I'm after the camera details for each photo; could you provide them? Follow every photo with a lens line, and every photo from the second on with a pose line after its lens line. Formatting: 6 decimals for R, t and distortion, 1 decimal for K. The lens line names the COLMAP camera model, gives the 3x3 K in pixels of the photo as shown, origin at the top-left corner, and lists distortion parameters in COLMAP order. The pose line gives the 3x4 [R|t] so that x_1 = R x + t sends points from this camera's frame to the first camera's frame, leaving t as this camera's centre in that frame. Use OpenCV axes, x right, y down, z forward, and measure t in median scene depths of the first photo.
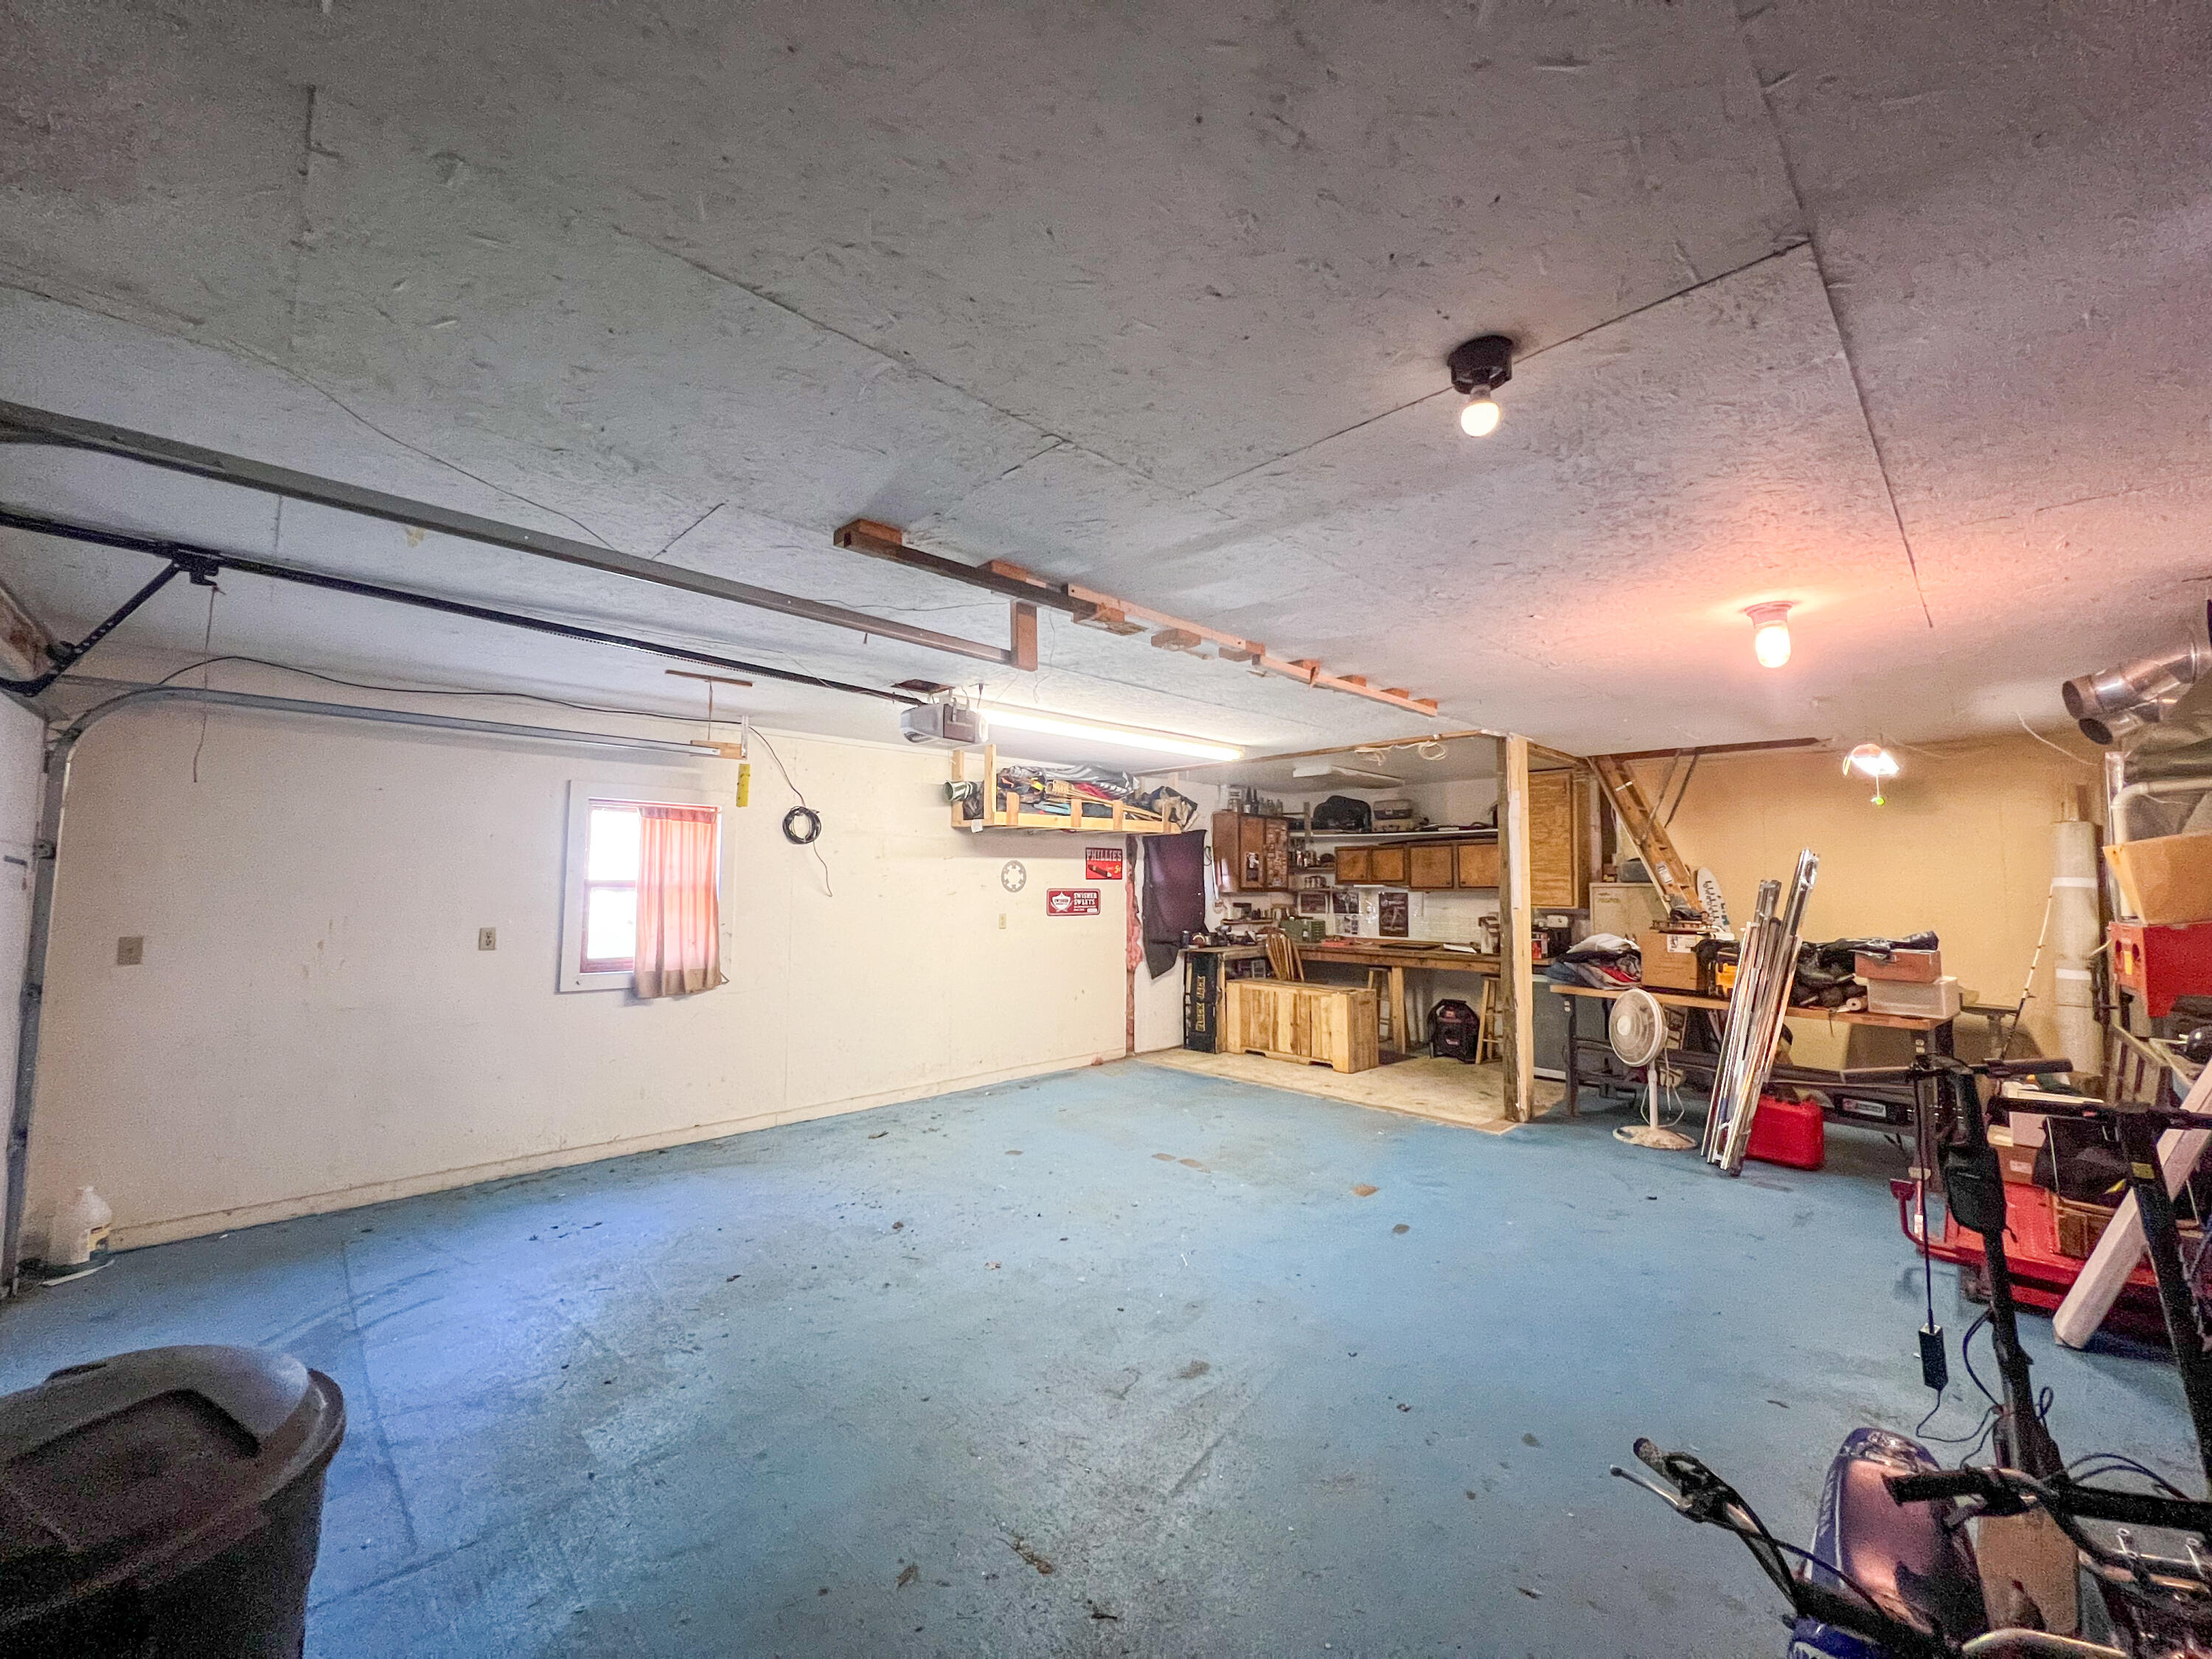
lens RADIAL K [[880.4, 0, 1102.1], [0, 880.4, 830.0], [0, 0, 1]] dist [-0.002049, 0.000094]
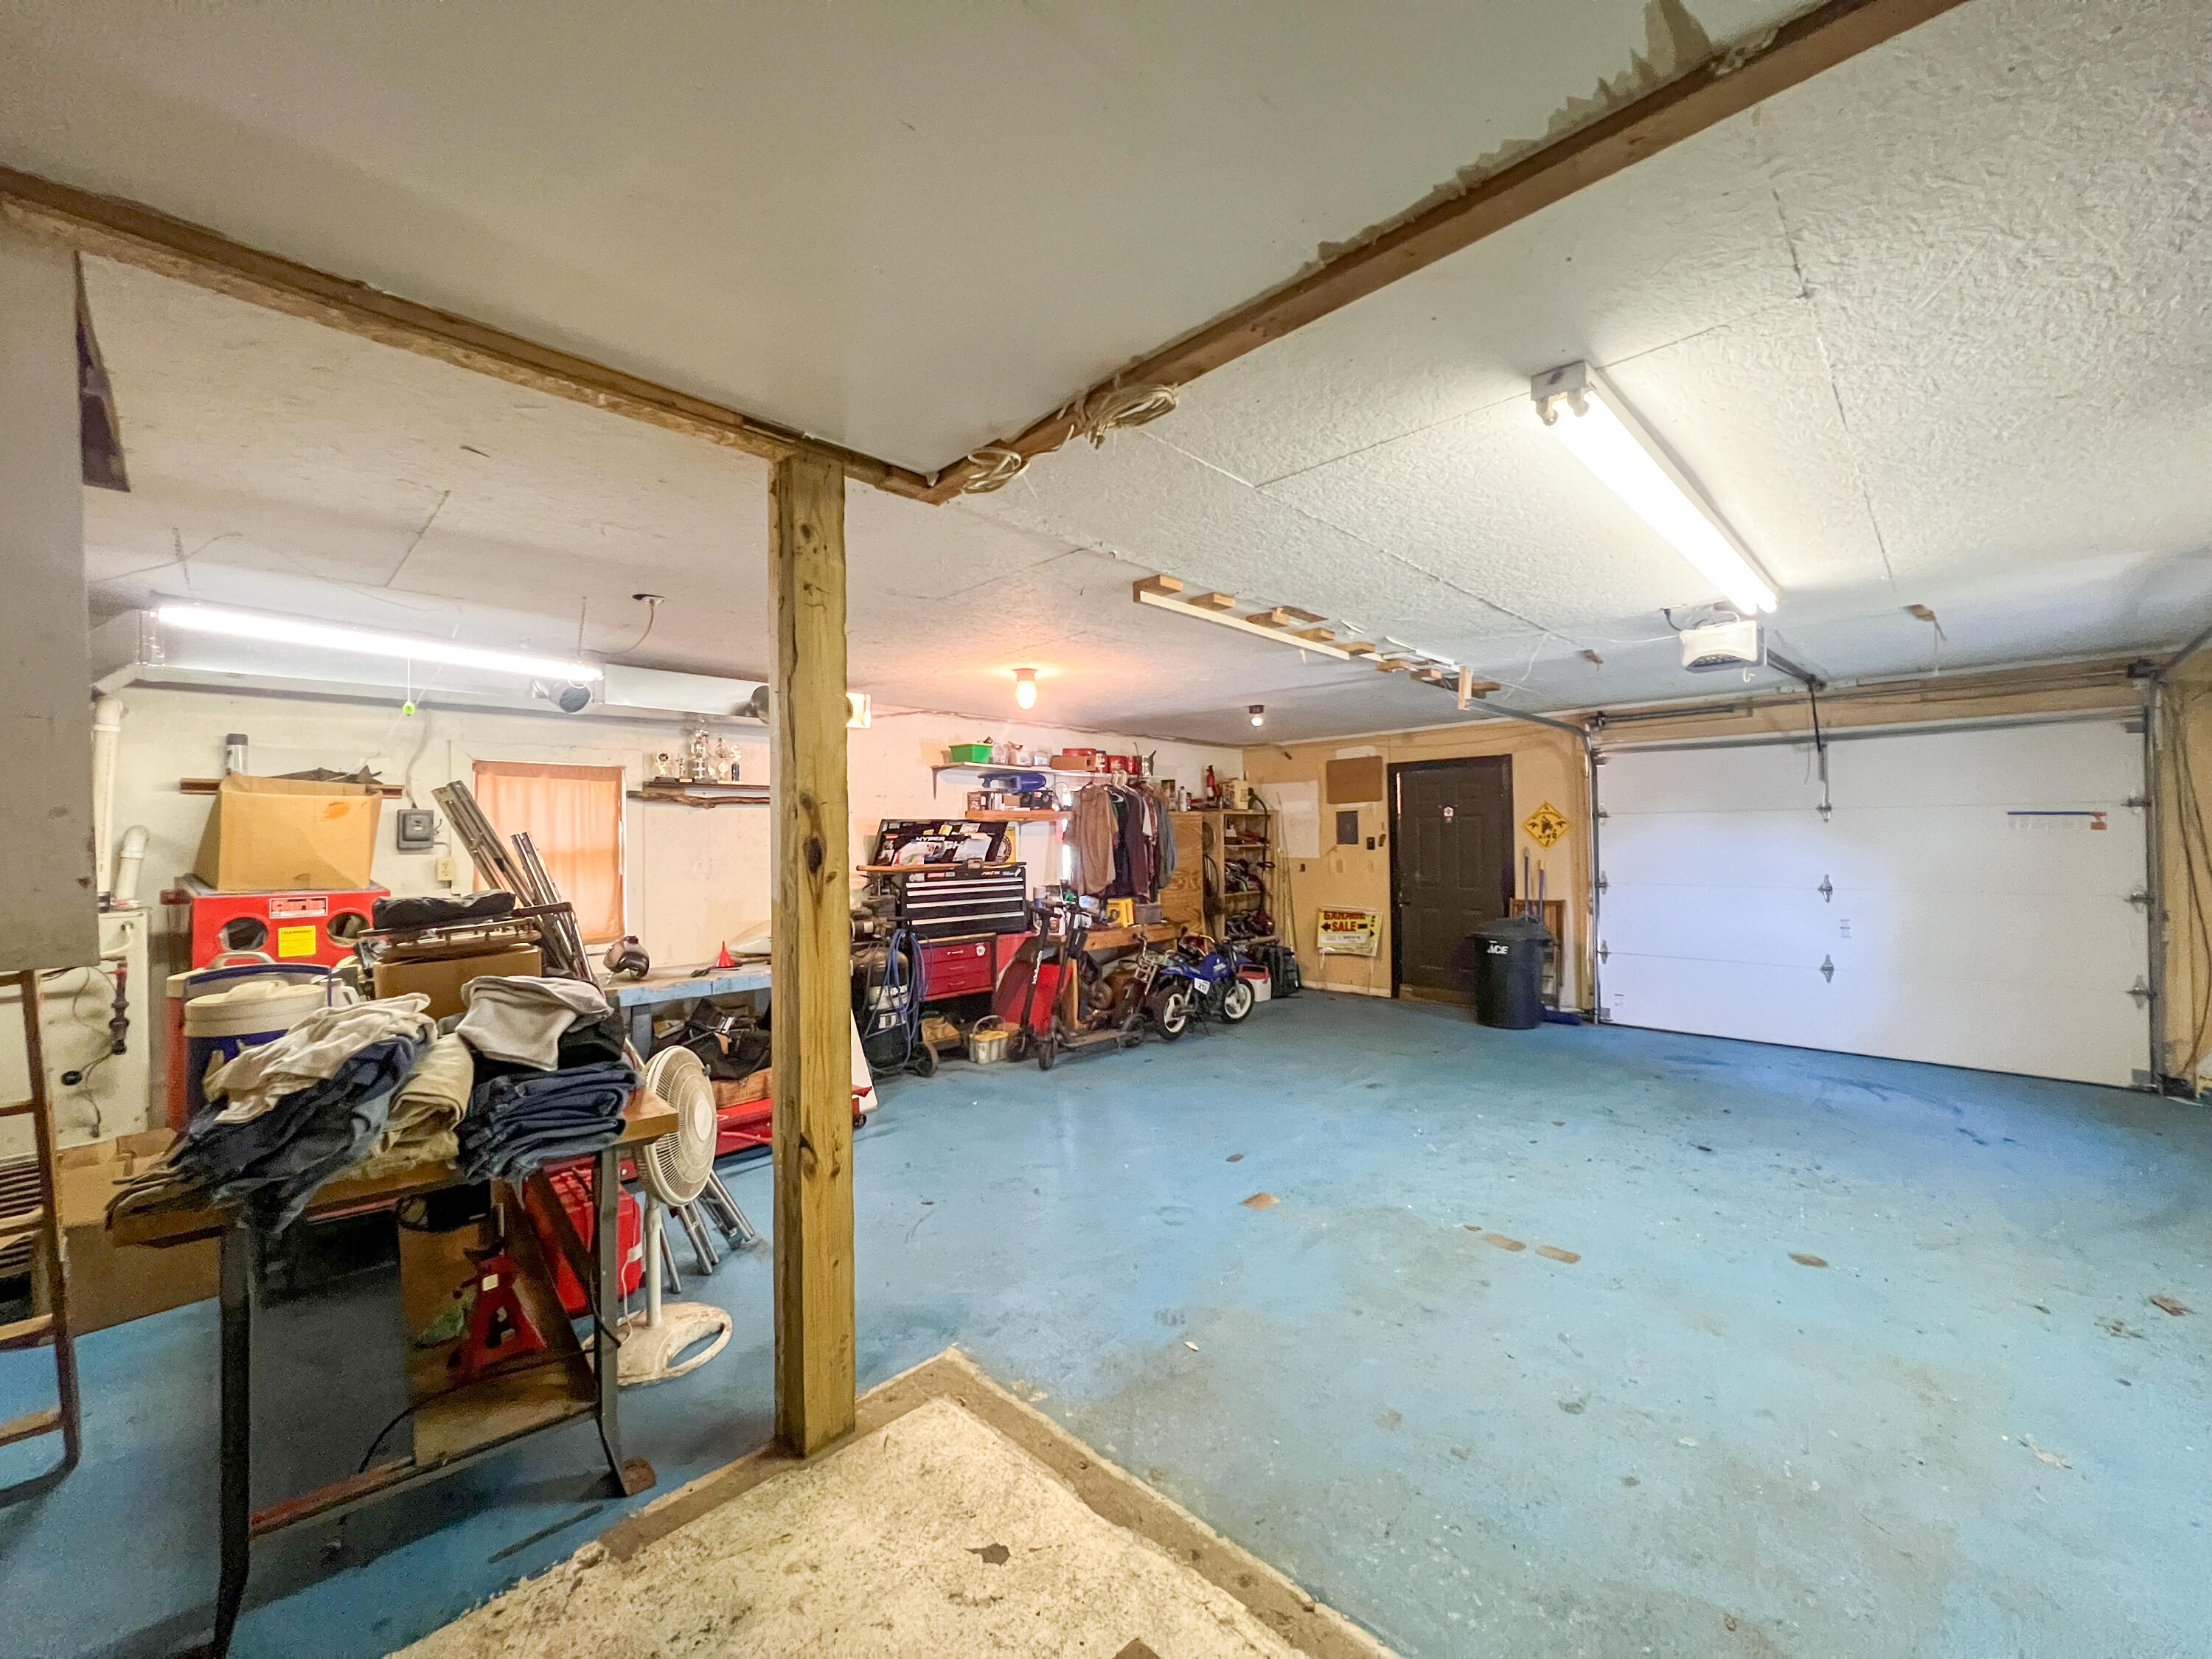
lens RADIAL K [[880.4, 0, 1103.4], [0, 880.4, 827.7], [0, 0, 1]] dist [-0.002049, 0.000094]
pose [[-0.999643, 0.011429, -0.024136, 0.236760], [0.013305, 0.996783, -0.079037, 0.062465], [0.023155, -0.079330, -0.996579, 0.950128]]
